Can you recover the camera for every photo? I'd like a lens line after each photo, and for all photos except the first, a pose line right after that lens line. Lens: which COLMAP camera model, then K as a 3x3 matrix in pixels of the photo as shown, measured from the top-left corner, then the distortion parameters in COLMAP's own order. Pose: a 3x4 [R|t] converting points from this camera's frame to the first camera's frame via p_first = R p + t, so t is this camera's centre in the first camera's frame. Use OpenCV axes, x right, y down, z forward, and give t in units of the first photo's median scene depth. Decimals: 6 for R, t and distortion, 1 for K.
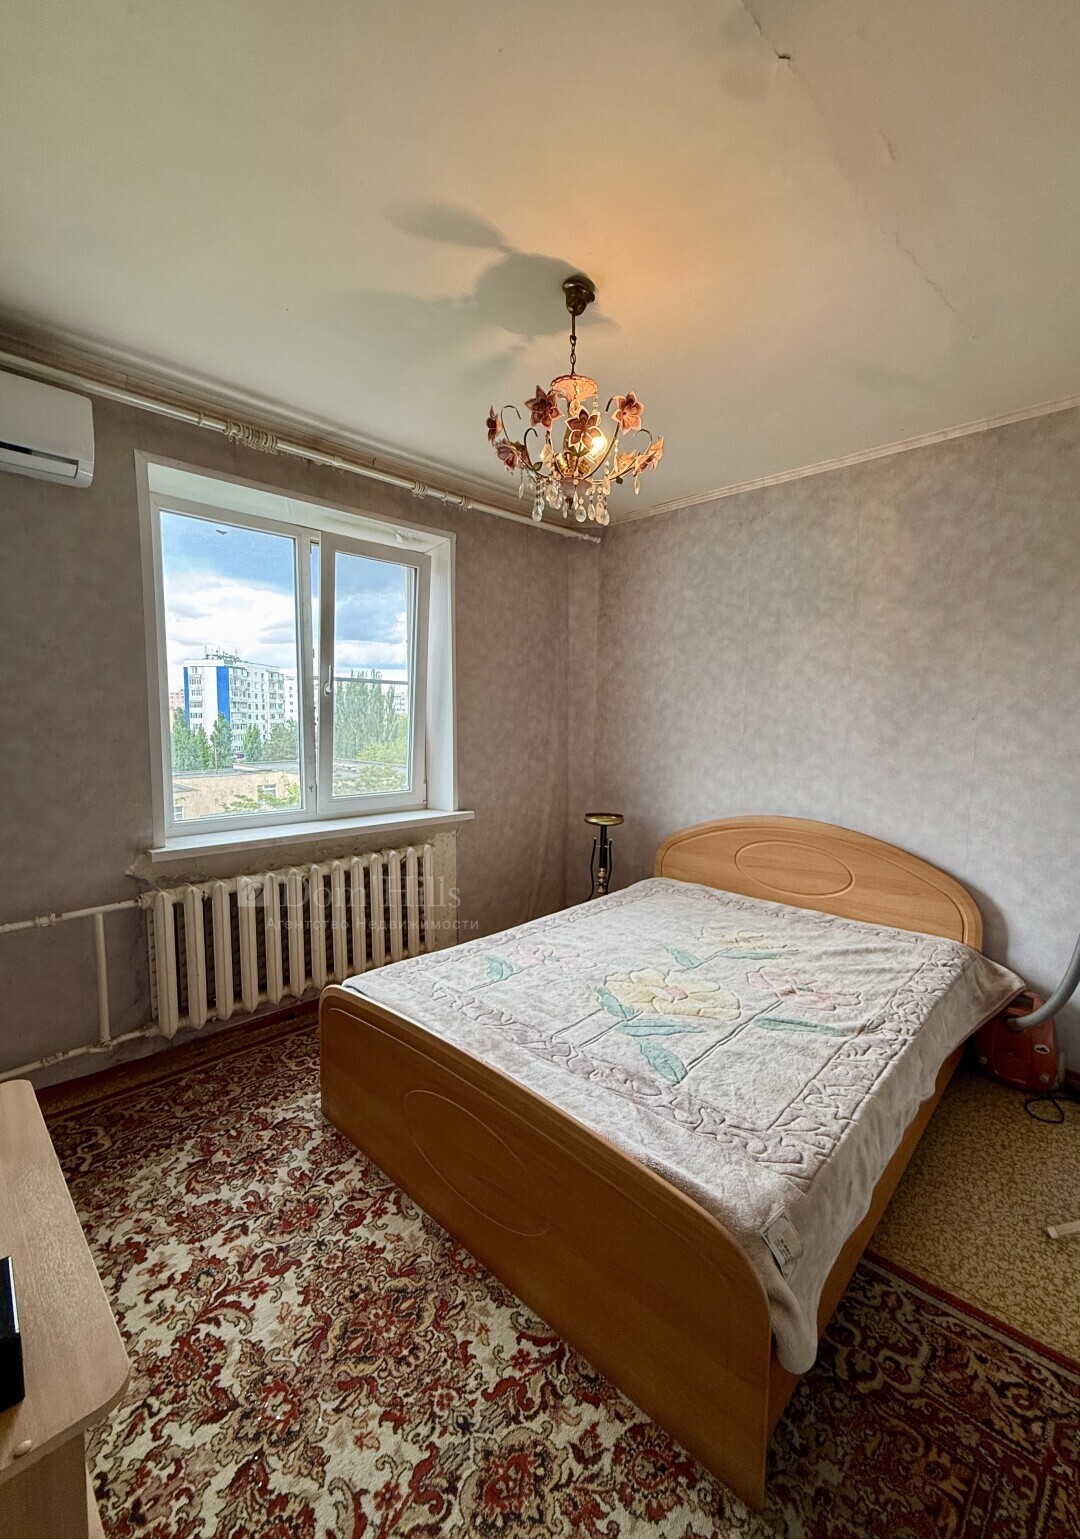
lens RADIAL K [[616.4, 0, 544.7], [0, 616.4, 766.1], [0, 0, 1]] dist [-0.004715, 0.000105]
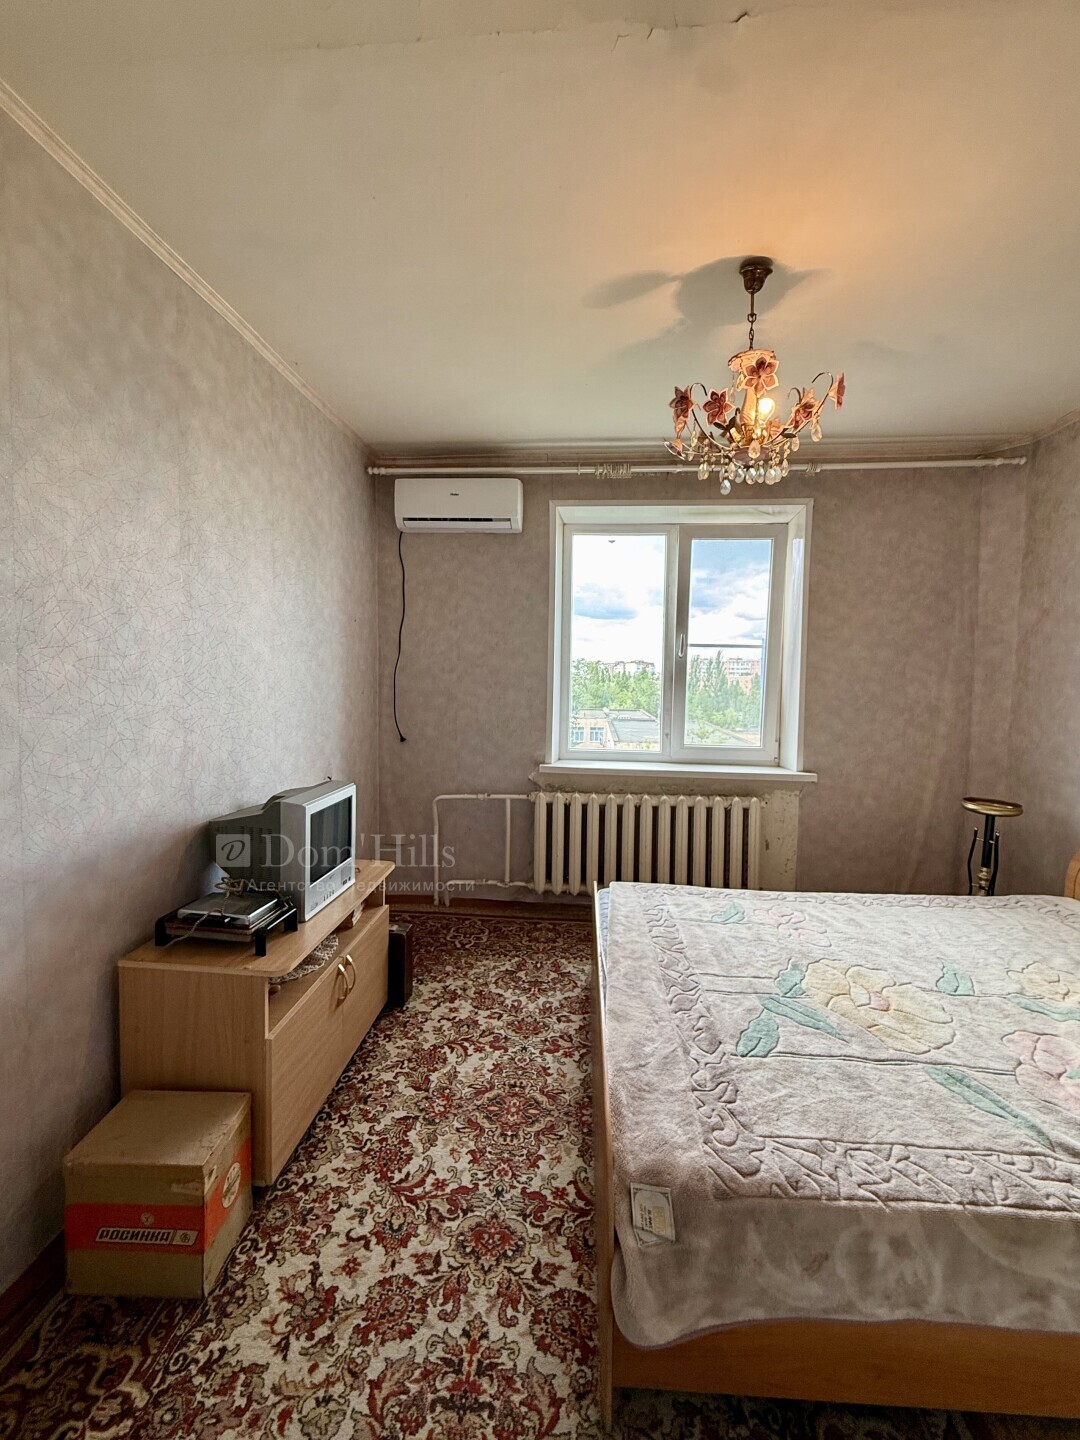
lens RADIAL K [[574.4, 0, 541.1], [0, 574.4, 704.7], [0, 0, 1]] dist [-0.008285, 0.000220]
pose [[0.638611, 0.043022, -0.768326, 0.419492], [-0.072293, 0.997374, -0.004240, -0.002083], [0.766126, 0.058252, 0.640045, 0.097430]]
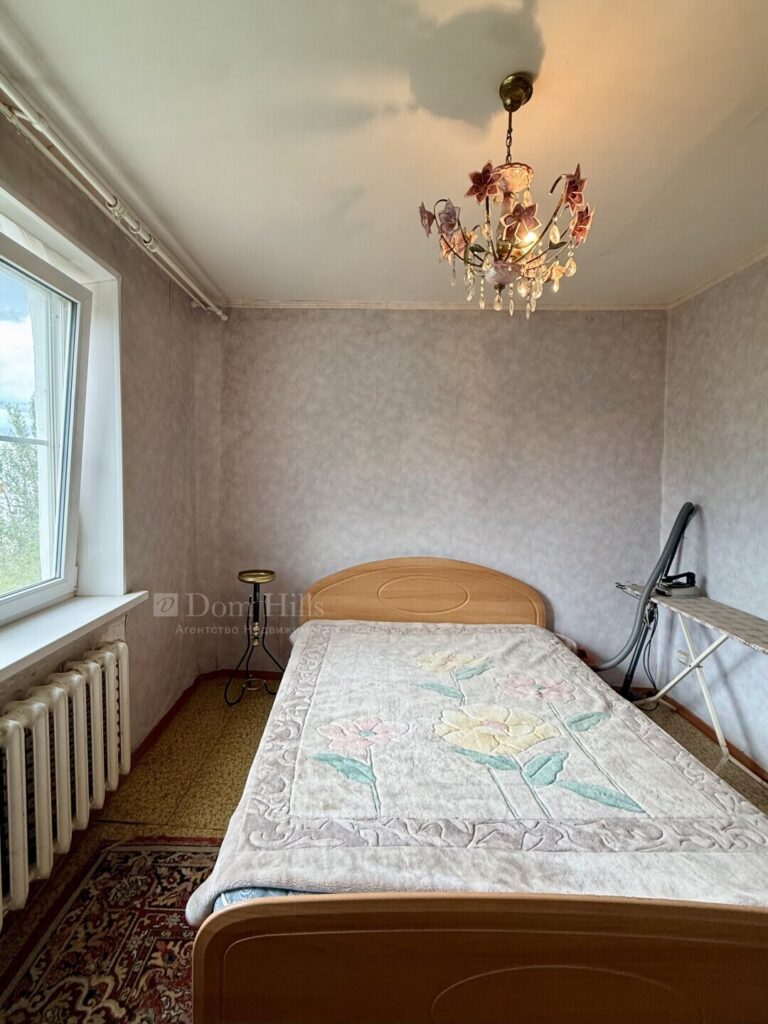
lens RADIAL K [[453.7, 0, 330.2], [0, 453.7, 493.8], [0, 0, 1]] dist [-0.003377, 0.000794]
pose [[0.742101, -0.028145, 0.669697, -0.490478], [0.045910, 0.998906, -0.008894, -0.066906], [-0.668714, 0.037346, 0.742581, 0.461524]]
